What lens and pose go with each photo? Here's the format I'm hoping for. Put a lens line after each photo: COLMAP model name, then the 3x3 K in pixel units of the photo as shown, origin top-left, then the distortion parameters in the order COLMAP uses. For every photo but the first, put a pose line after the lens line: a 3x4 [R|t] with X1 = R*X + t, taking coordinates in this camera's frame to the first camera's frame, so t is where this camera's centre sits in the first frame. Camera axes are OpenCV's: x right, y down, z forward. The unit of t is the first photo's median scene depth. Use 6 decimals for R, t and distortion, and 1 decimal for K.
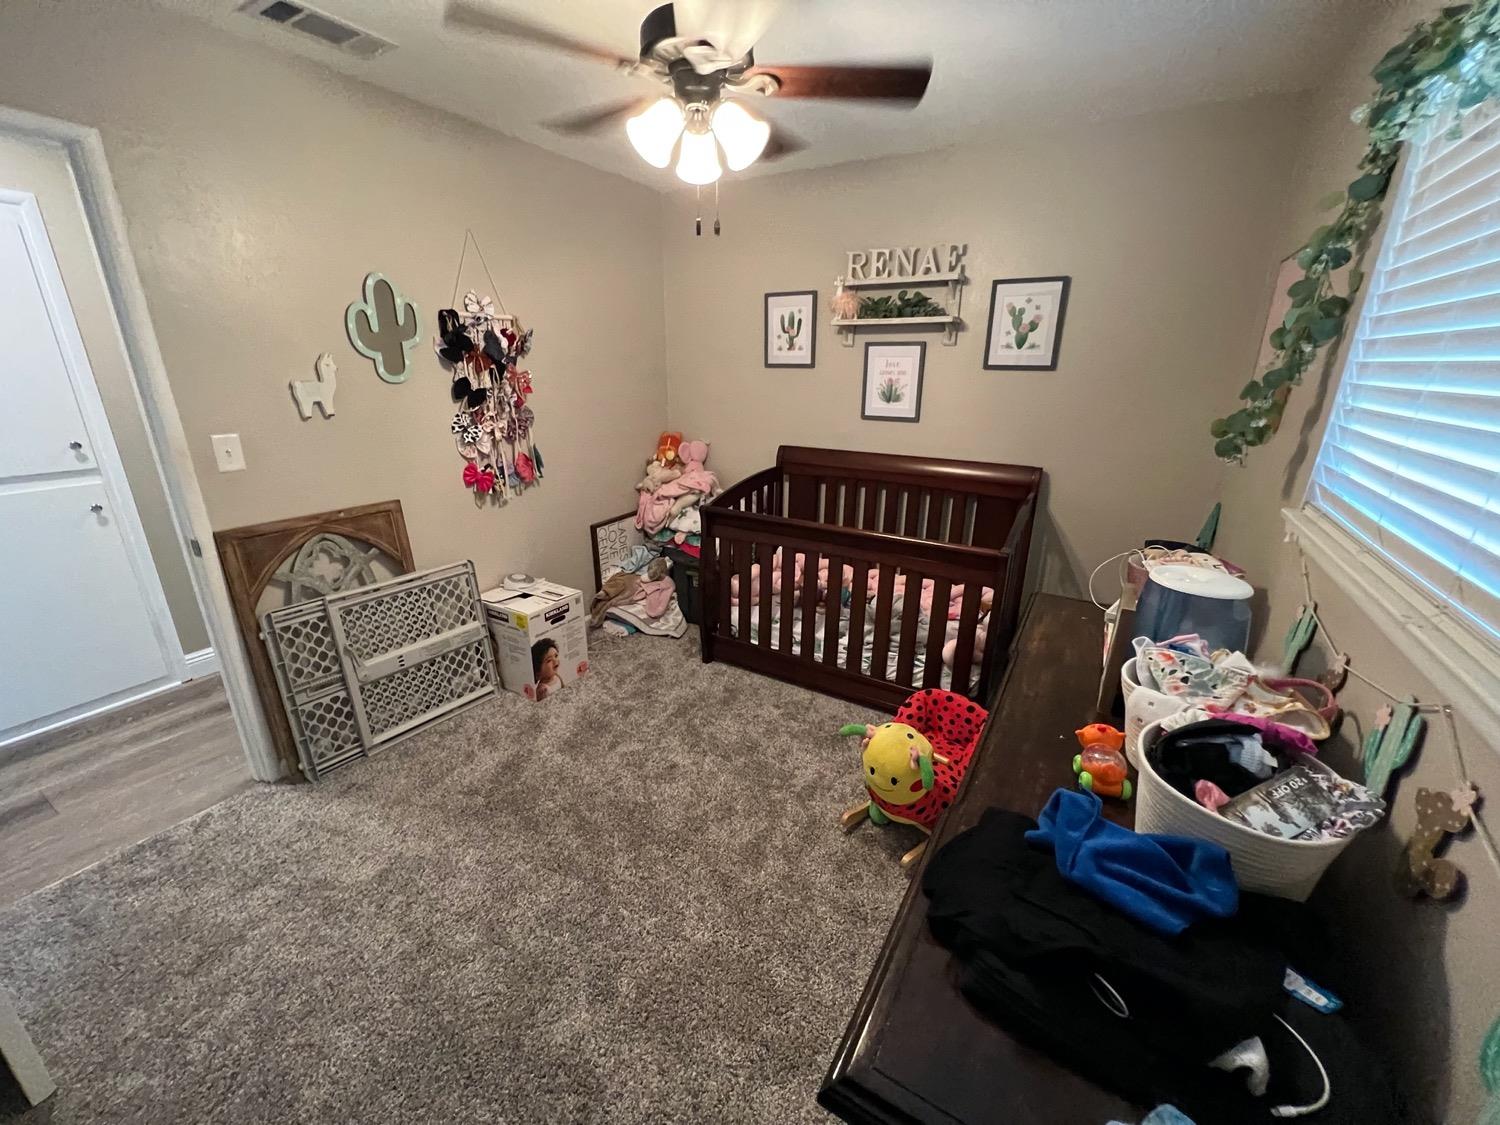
lens RADIAL K [[603.5, 0, 743.6], [0, 603.5, 563.0], [0, 0, 1]] dist [-0.001703, 0.000808]
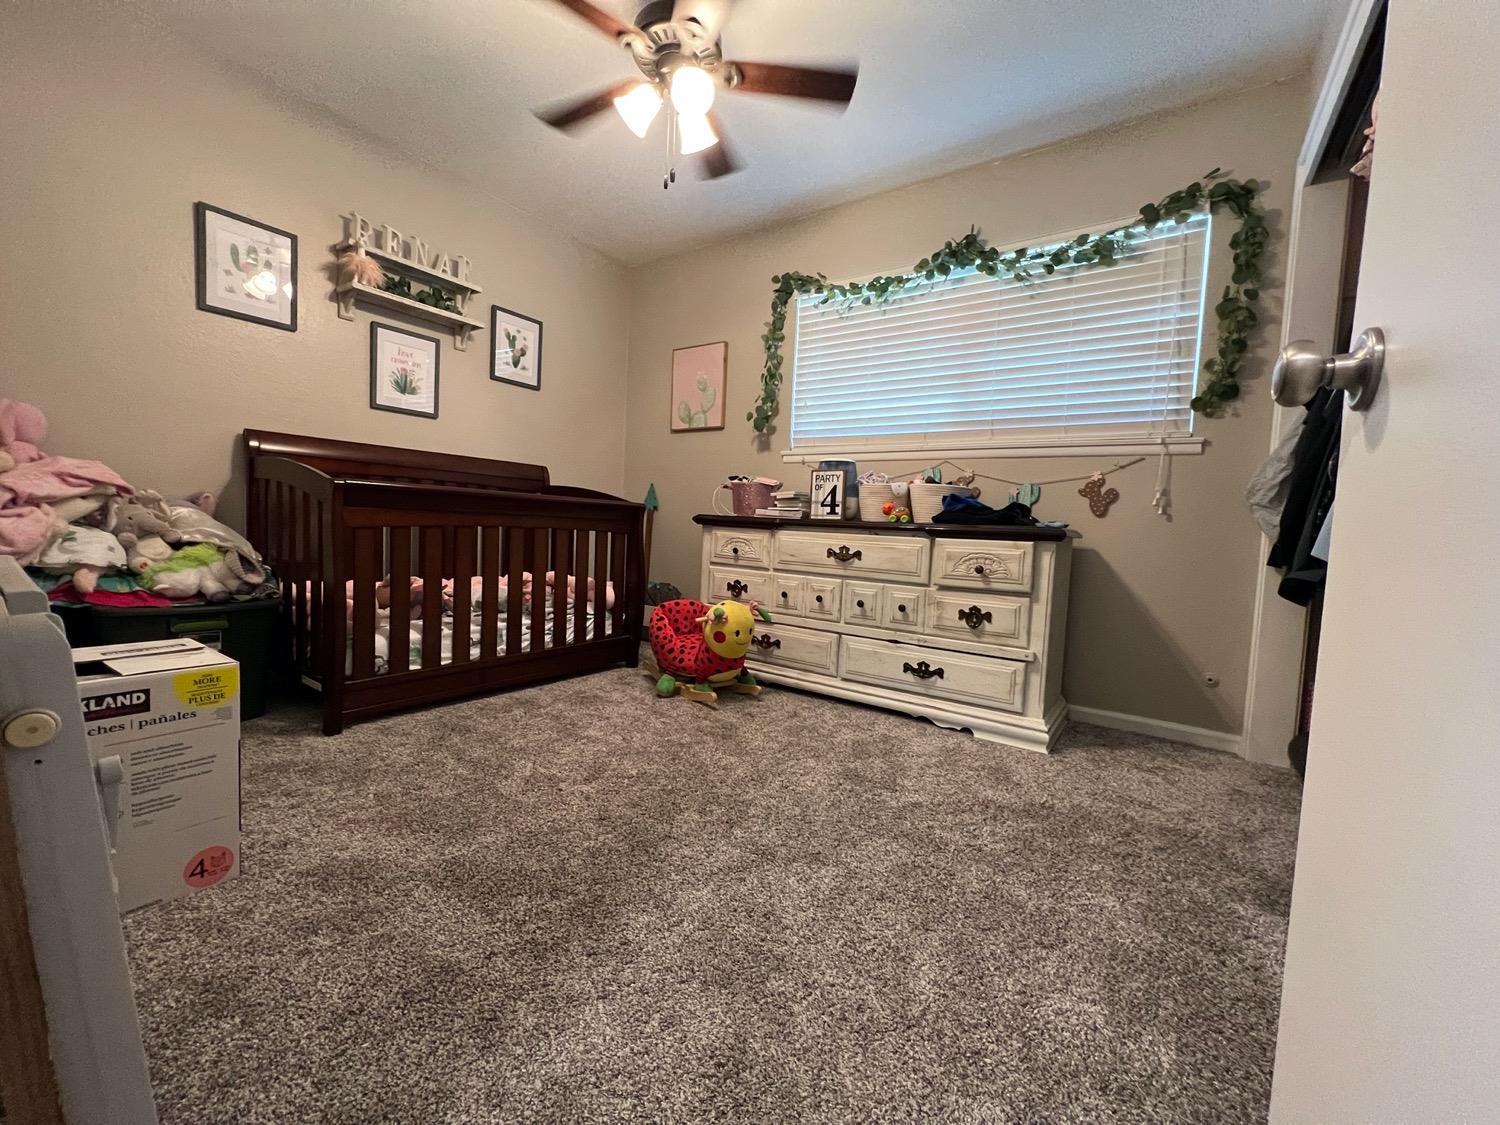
lens RADIAL K [[603.5, 0, 755.3], [0, 603.5, 558.8], [0, 0, 1]] dist [-0.001703, 0.000808]
pose [[0.058204, -0.062136, 0.996369, -0.702922], [0.272213, 0.961229, 0.044043, 0.086221], [-0.960475, 0.268661, 0.072862, 0.519610]]
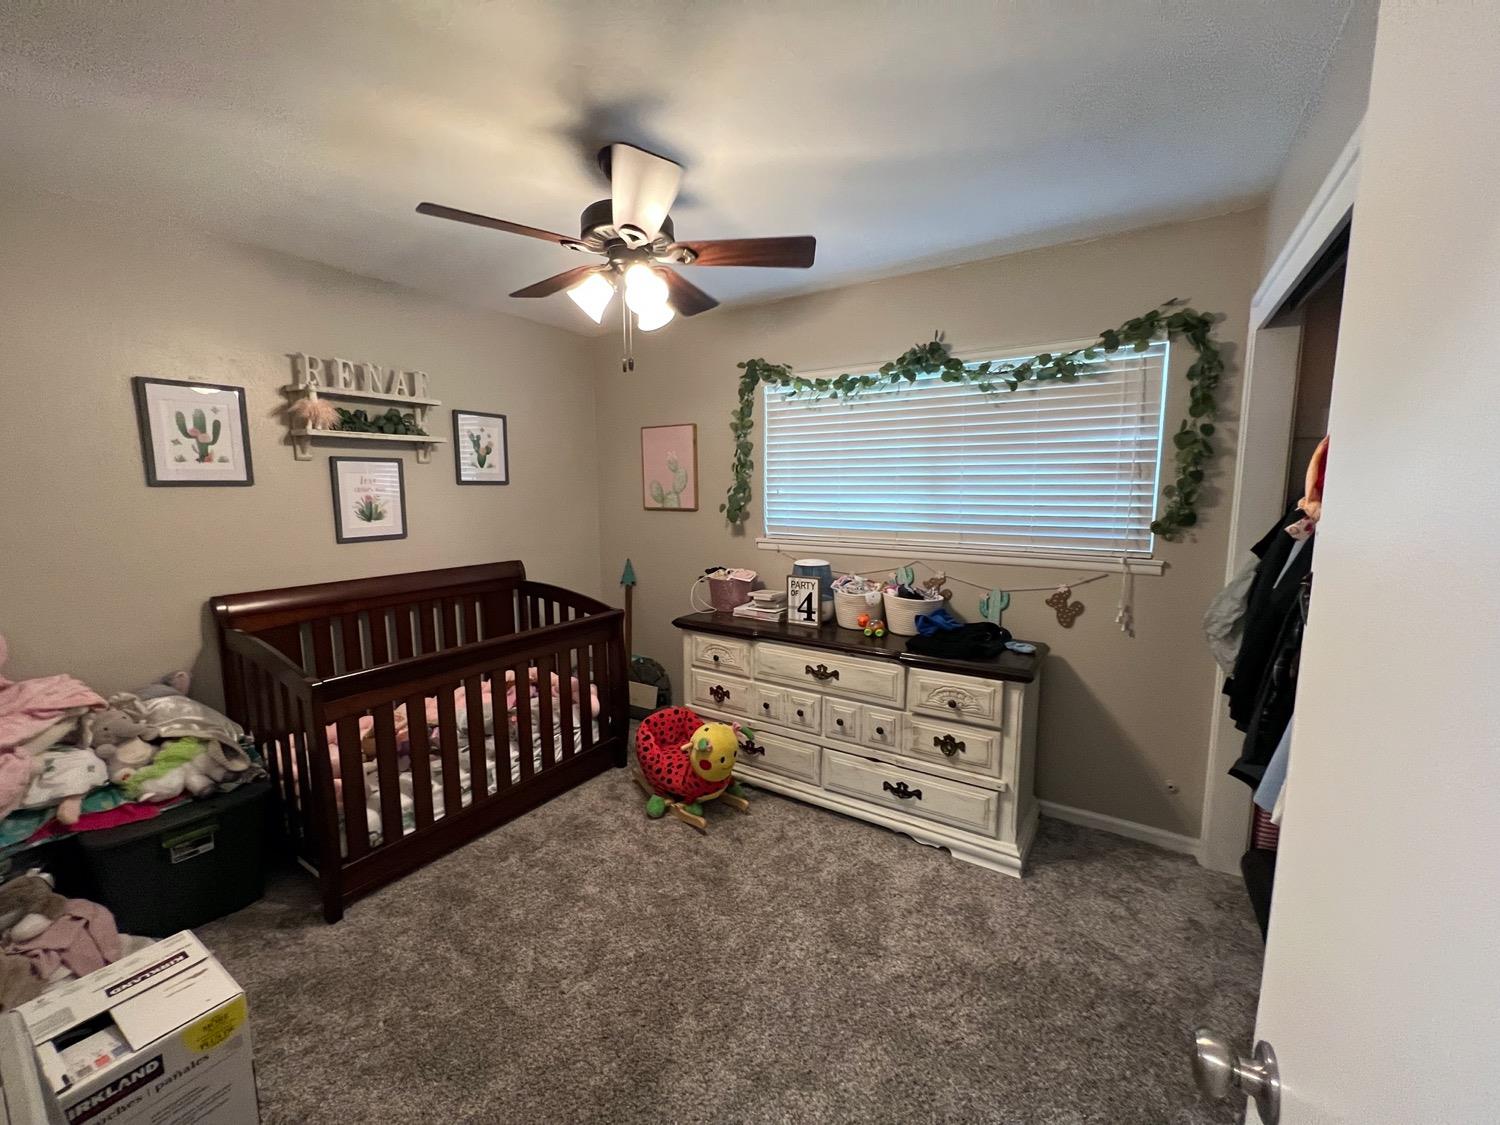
lens RADIAL K [[603.5, 0, 755.2], [0, 603.5, 559.5], [0, 0, 1]] dist [-0.001703, 0.000808]
pose [[0.022724, -0.130127, 0.991237, -0.693018], [0.319780, 0.940350, 0.116116, -0.141460], [-0.947219, 0.314339, 0.062980, 0.442649]]
